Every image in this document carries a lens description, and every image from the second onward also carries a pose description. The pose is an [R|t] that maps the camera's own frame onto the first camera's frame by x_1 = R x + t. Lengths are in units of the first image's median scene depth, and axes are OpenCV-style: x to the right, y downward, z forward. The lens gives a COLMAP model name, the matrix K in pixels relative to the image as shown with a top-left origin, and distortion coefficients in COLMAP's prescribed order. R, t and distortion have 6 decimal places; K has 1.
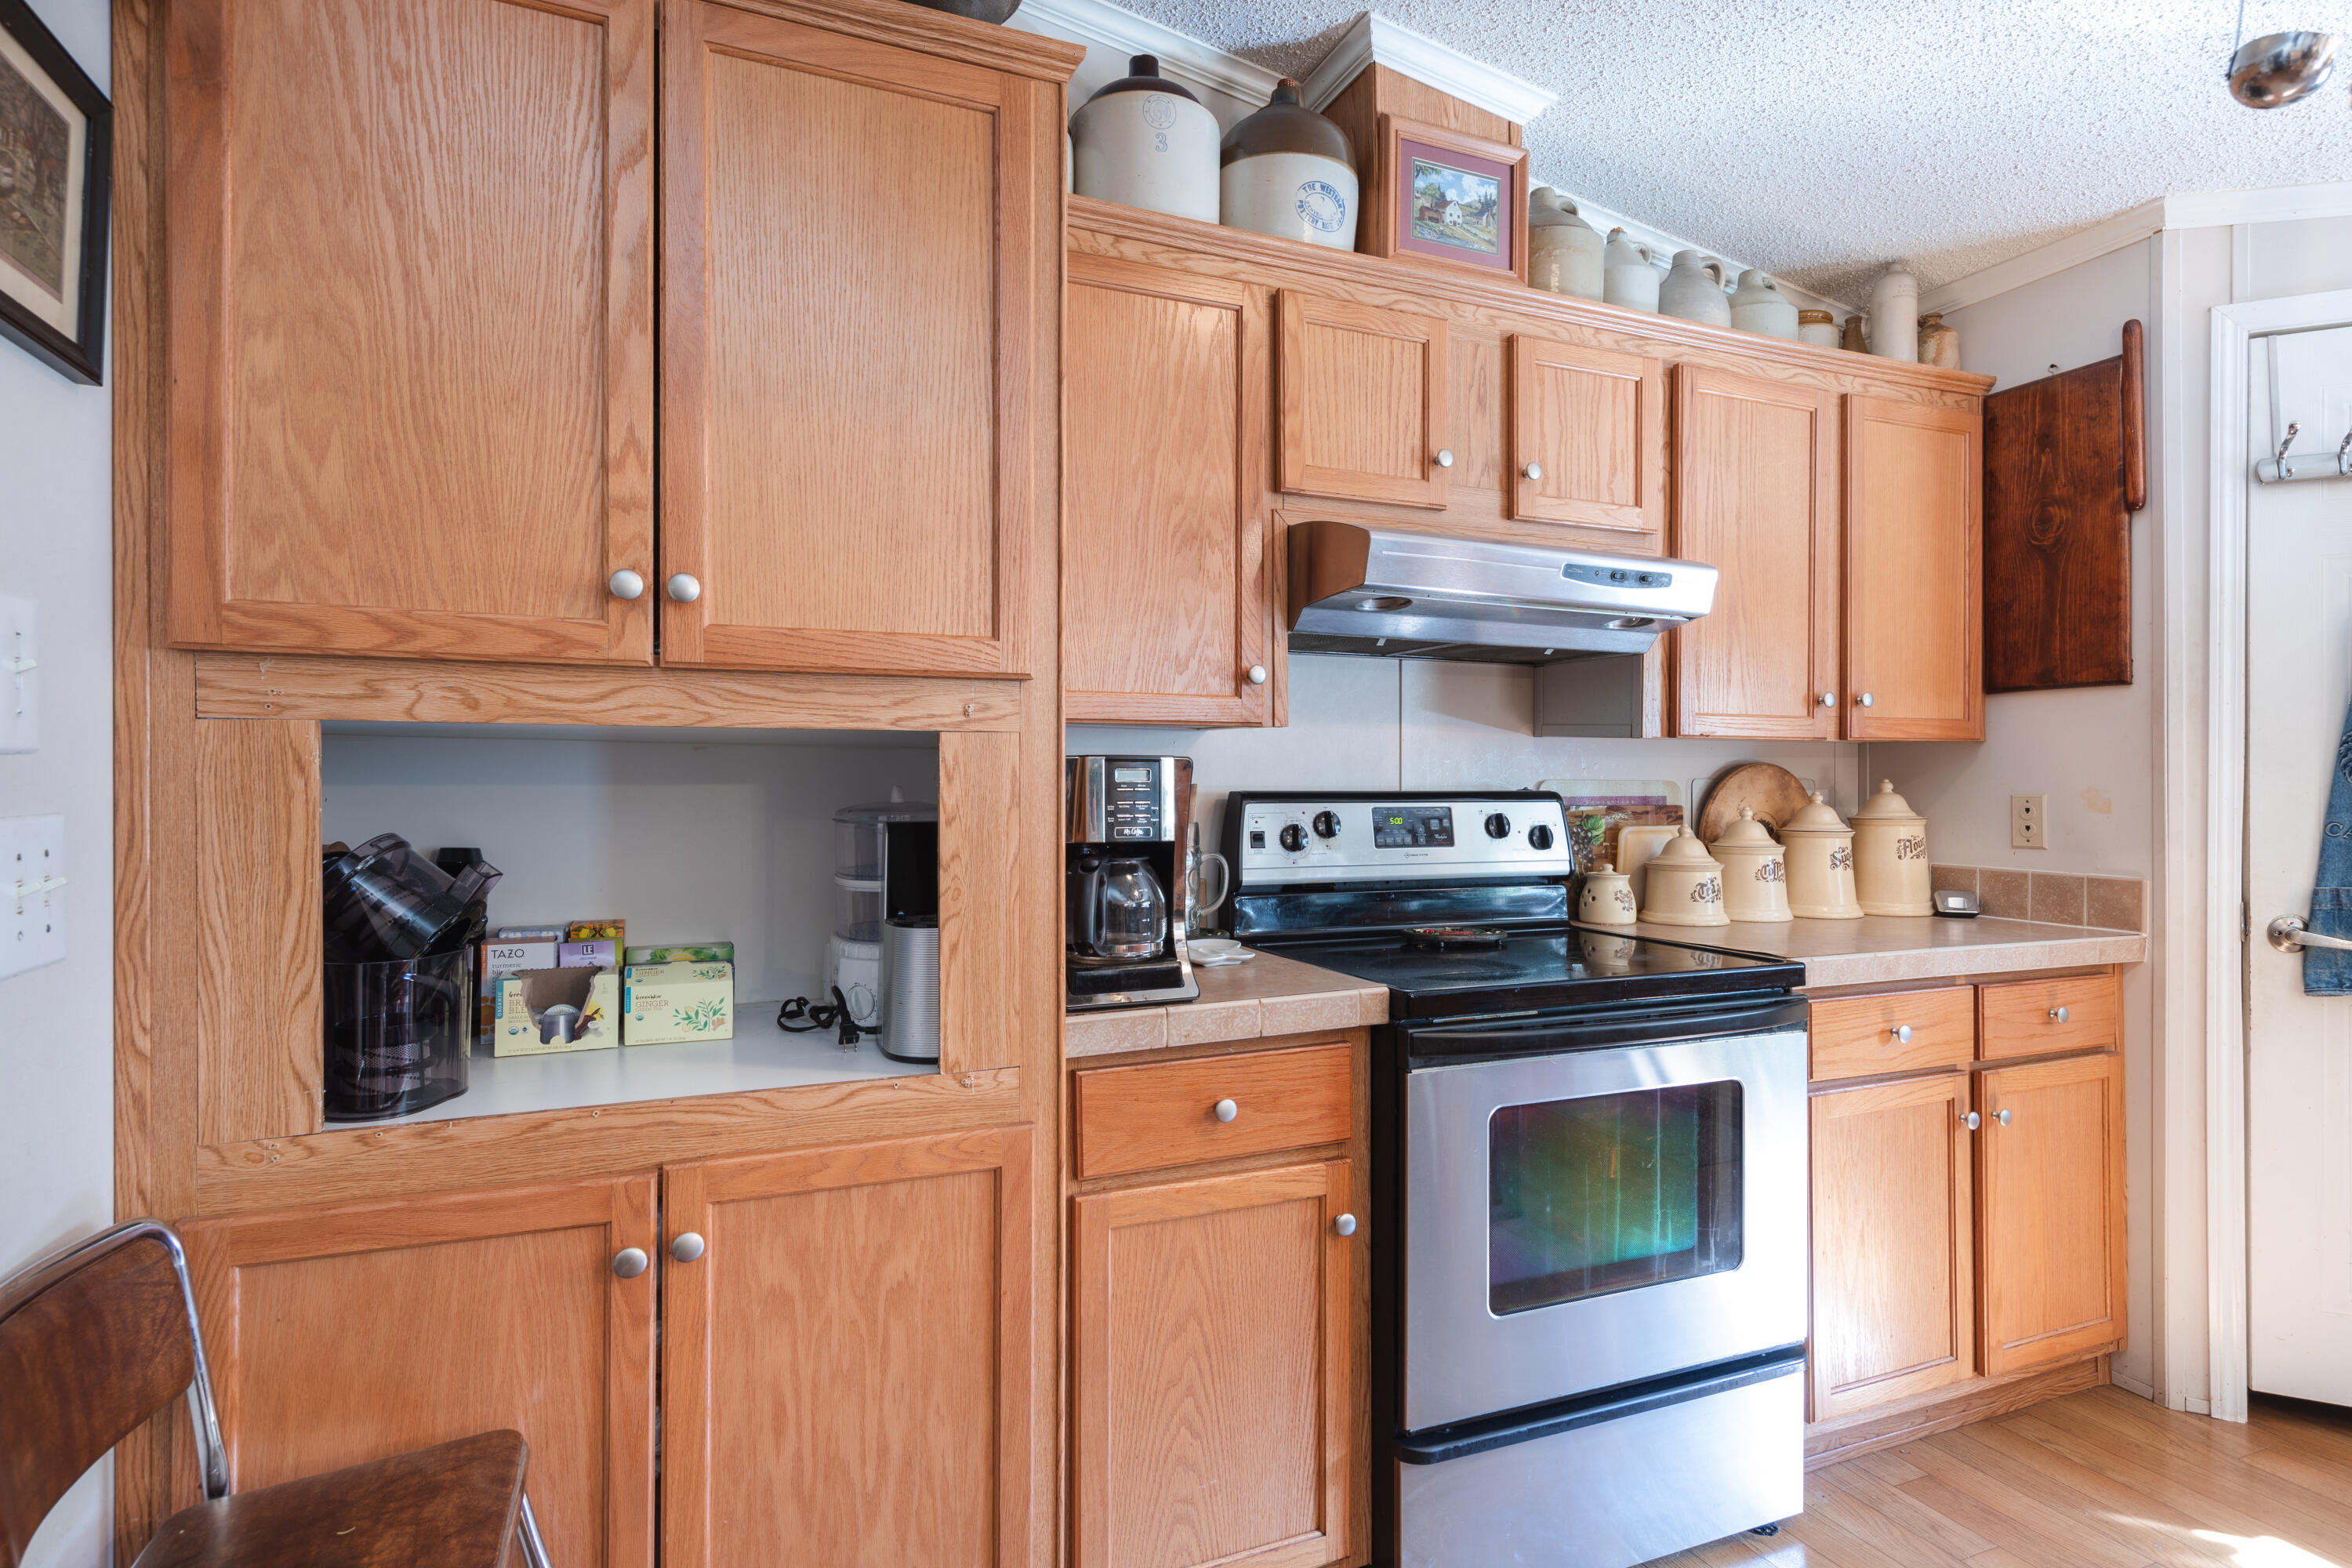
lens RADIAL K [[1228.7, 0, 1183.3], [0, 1228.7, 789.9], [0, 0, 1]] dist [0.013443, -0.000410]
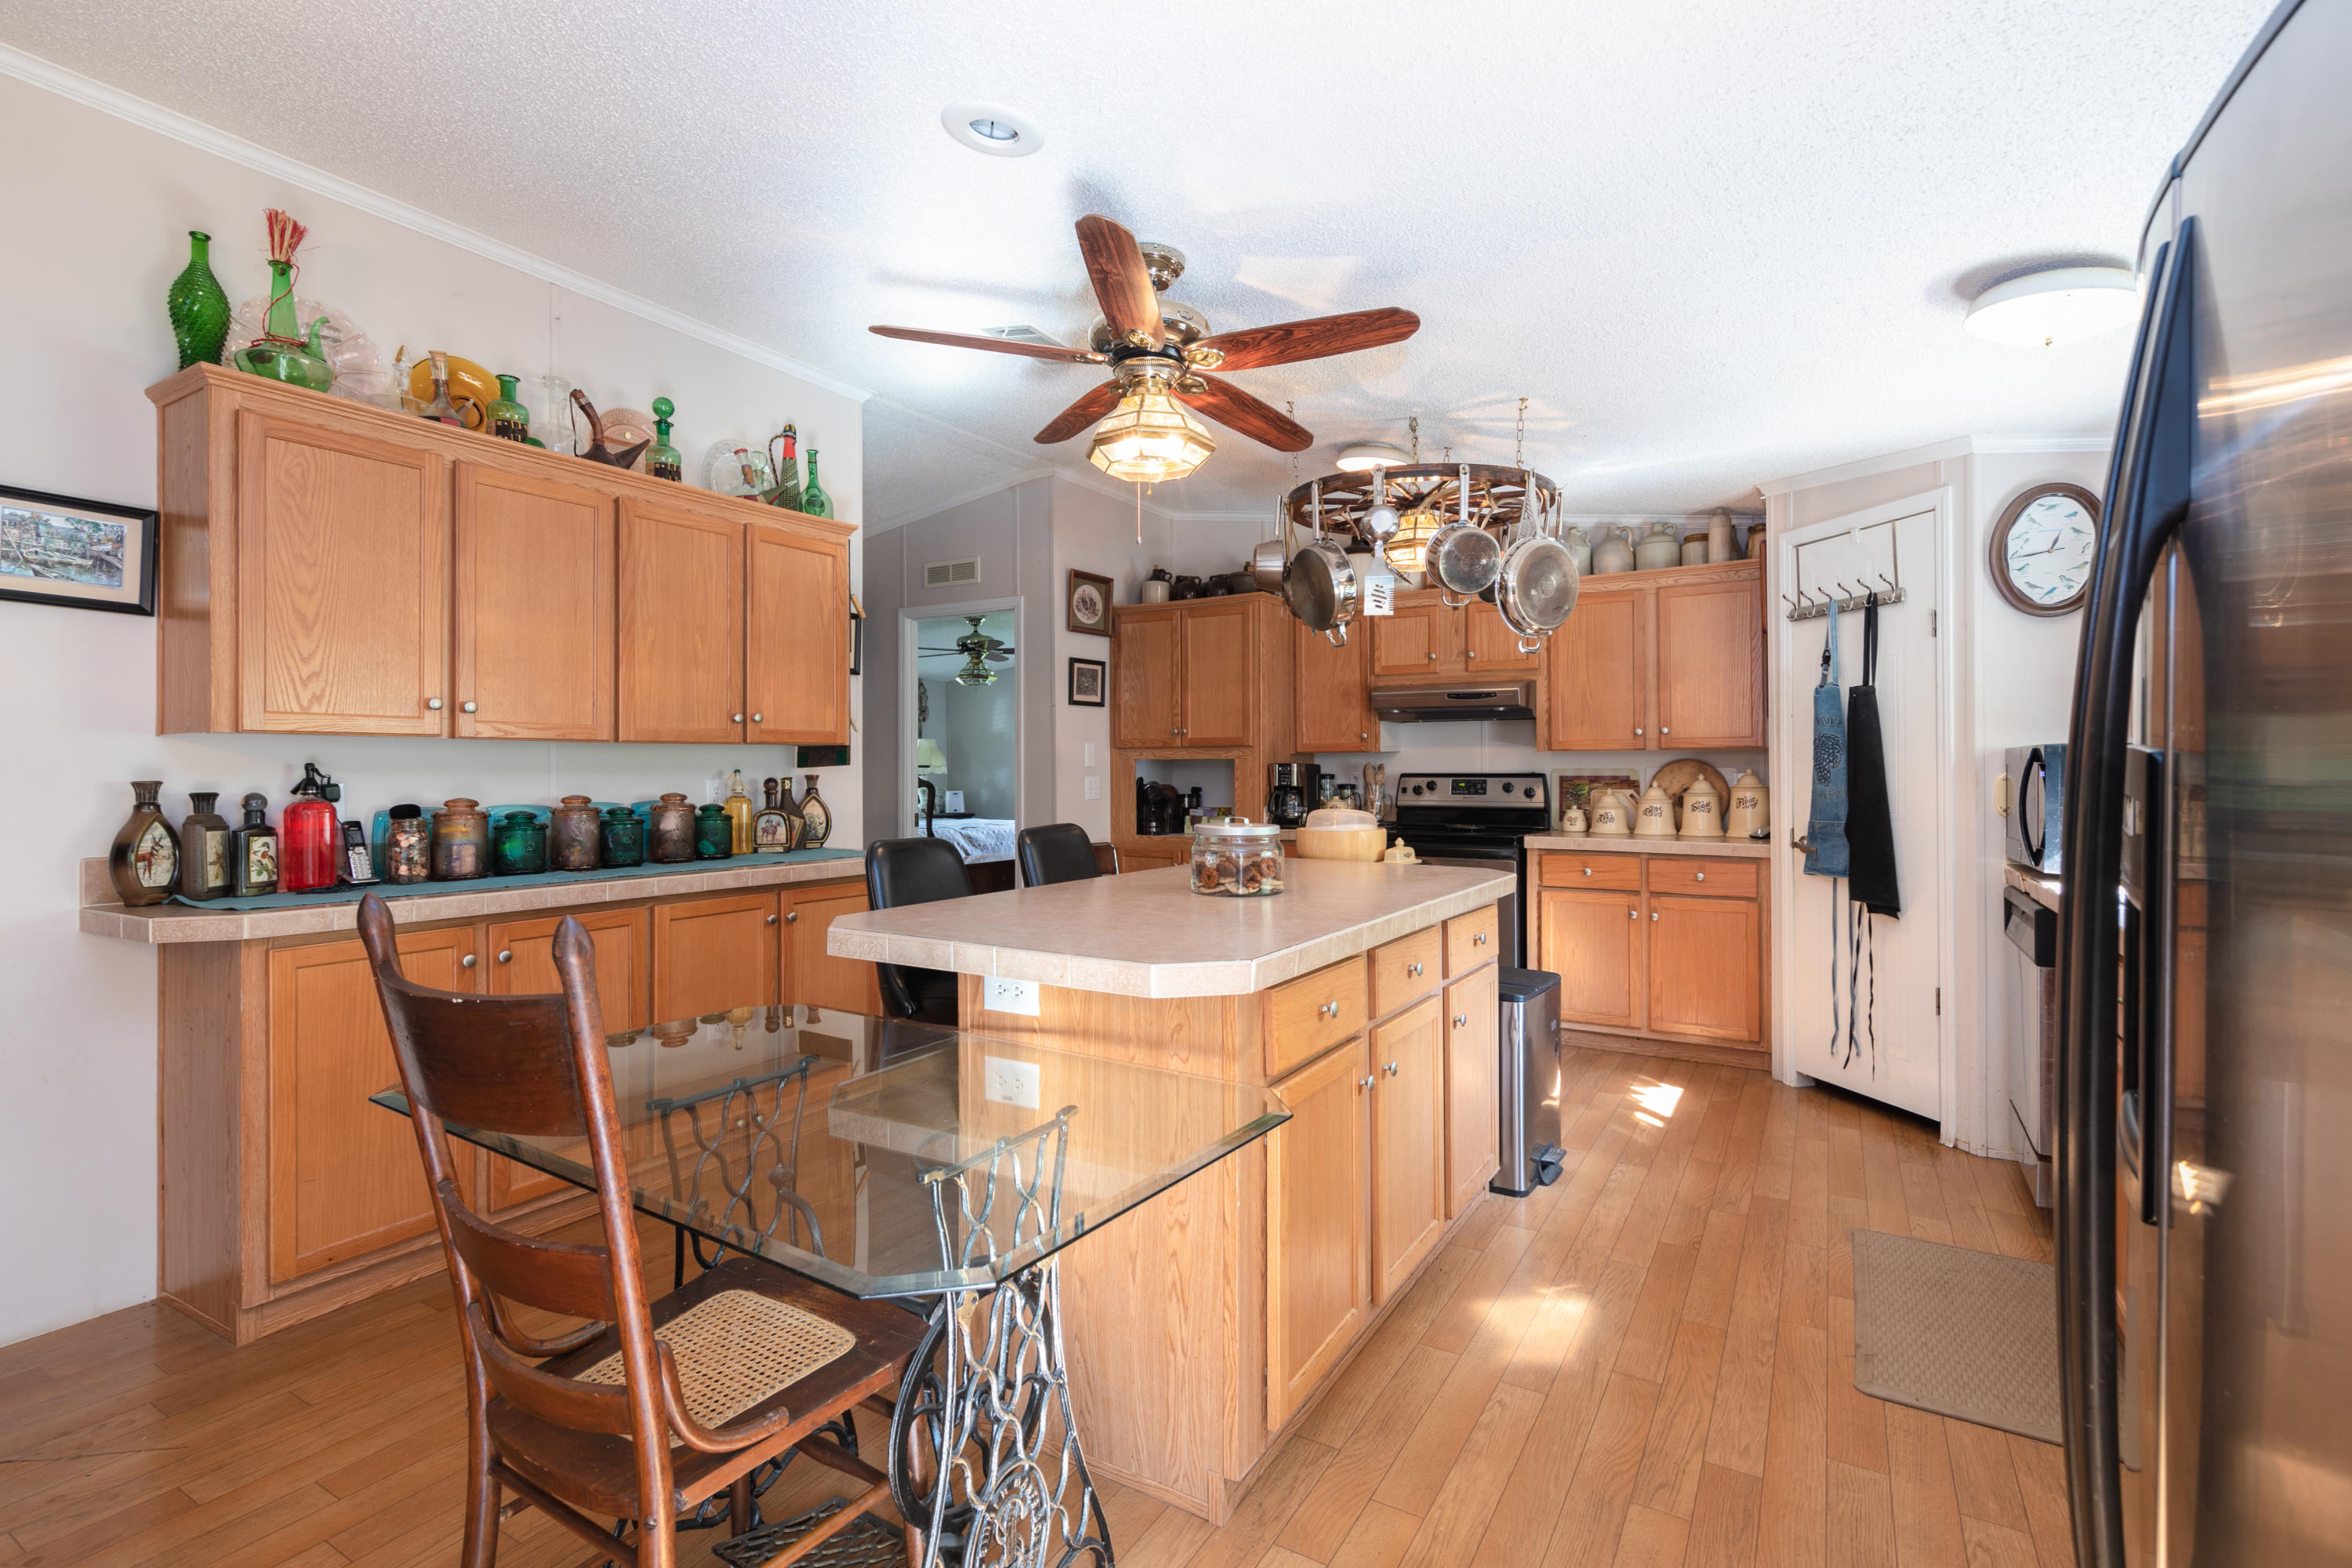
lens RADIAL K [[1075.4, 0, 1180.2], [0, 1075.4, 778.3], [0, 0, 1]] dist [0.000203, 0.000010]
pose [[0.576425, 0.002314, -0.817147, 1.730577], [-0.002936, 0.999995, 0.000761, 0.011486], [0.817145, 0.001960, 0.576429, -0.829531]]
